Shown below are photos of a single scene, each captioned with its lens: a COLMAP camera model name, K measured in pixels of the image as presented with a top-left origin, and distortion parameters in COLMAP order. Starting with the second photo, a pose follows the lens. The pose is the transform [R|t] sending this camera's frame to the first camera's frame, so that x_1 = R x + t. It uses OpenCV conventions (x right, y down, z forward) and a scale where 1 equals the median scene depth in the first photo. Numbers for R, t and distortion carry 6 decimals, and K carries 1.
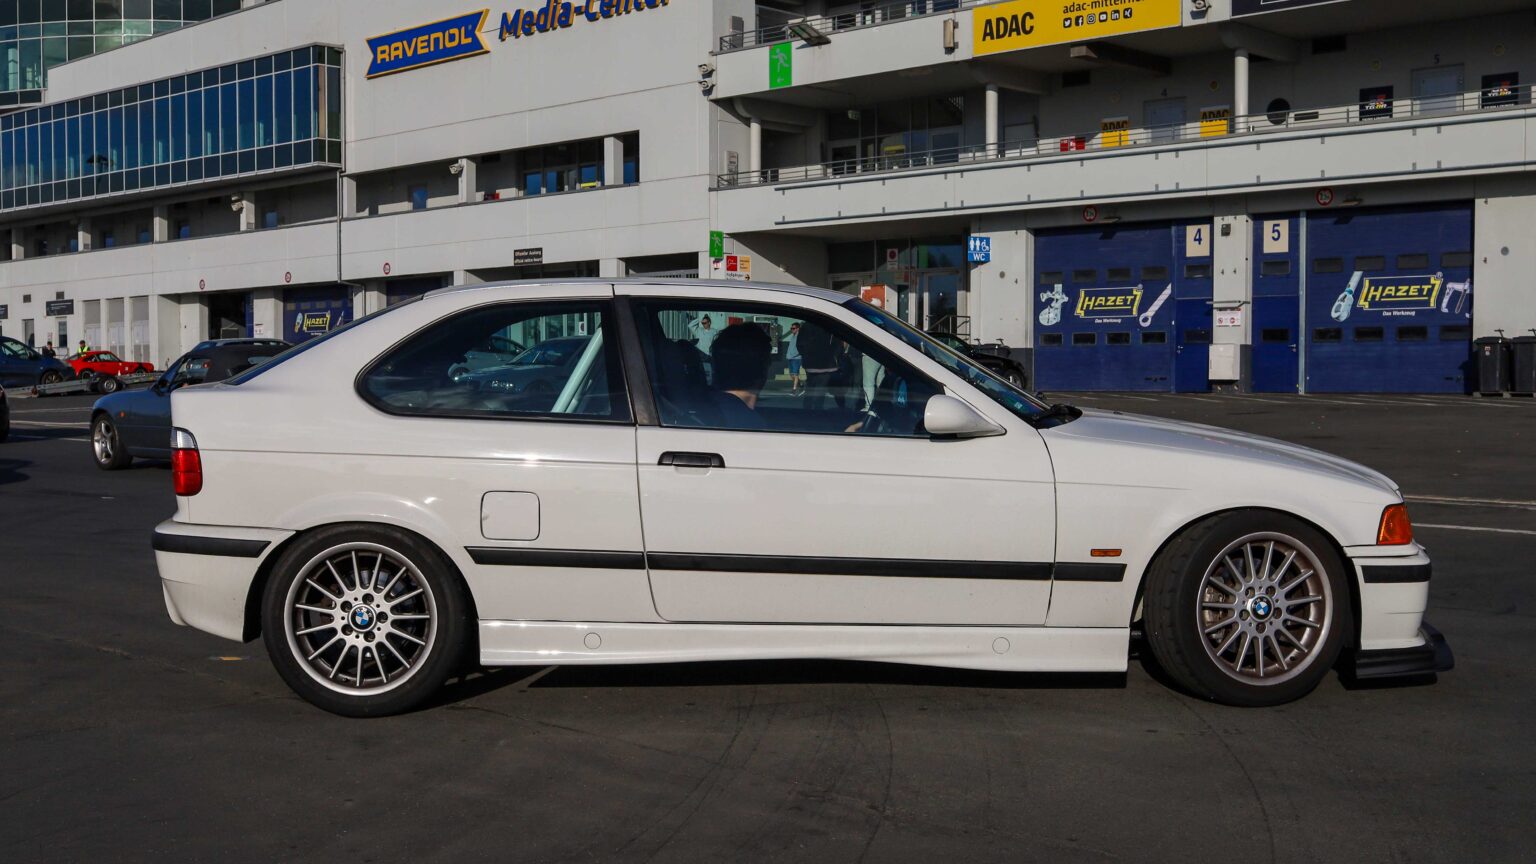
lens RADIAL K [[1723.6, 0, 761.0], [0, 1723.6, 392.6], [0, 0, 1]] dist [-0.081097, 0.070513]
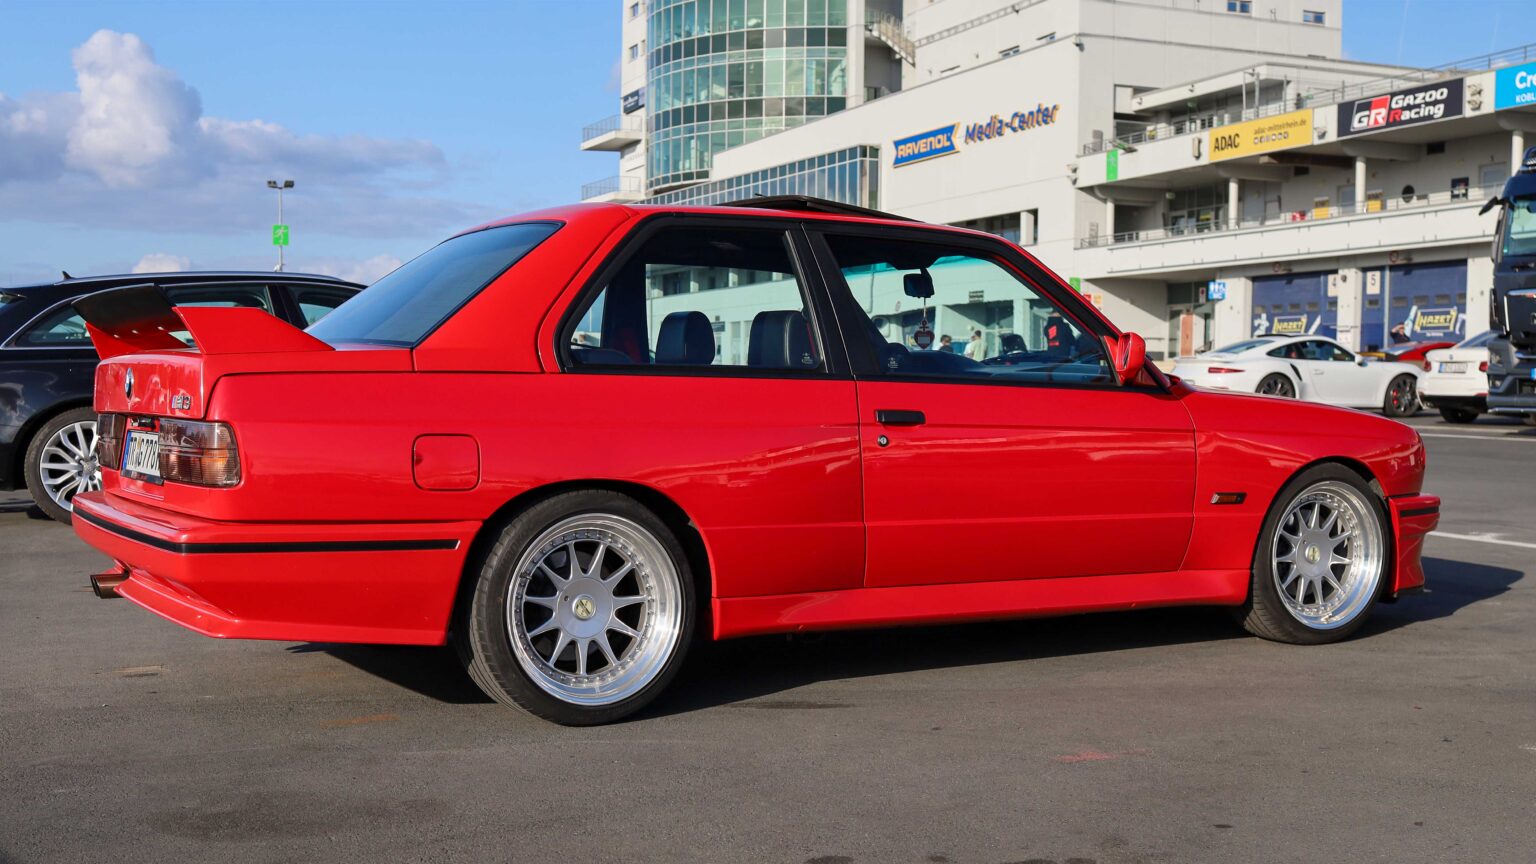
lens RADIAL K [[1922.8, 0, 772.1], [0, 1922.8, 480.6], [0, 0, 1]] dist [-0.089283, 0.071728]
pose [[0.905816, 0.029885, -0.422615, 0.456014], [-0.014427, 0.999106, 0.039729, 0.019748], [0.423425, -0.029891, 0.905438, -0.632145]]
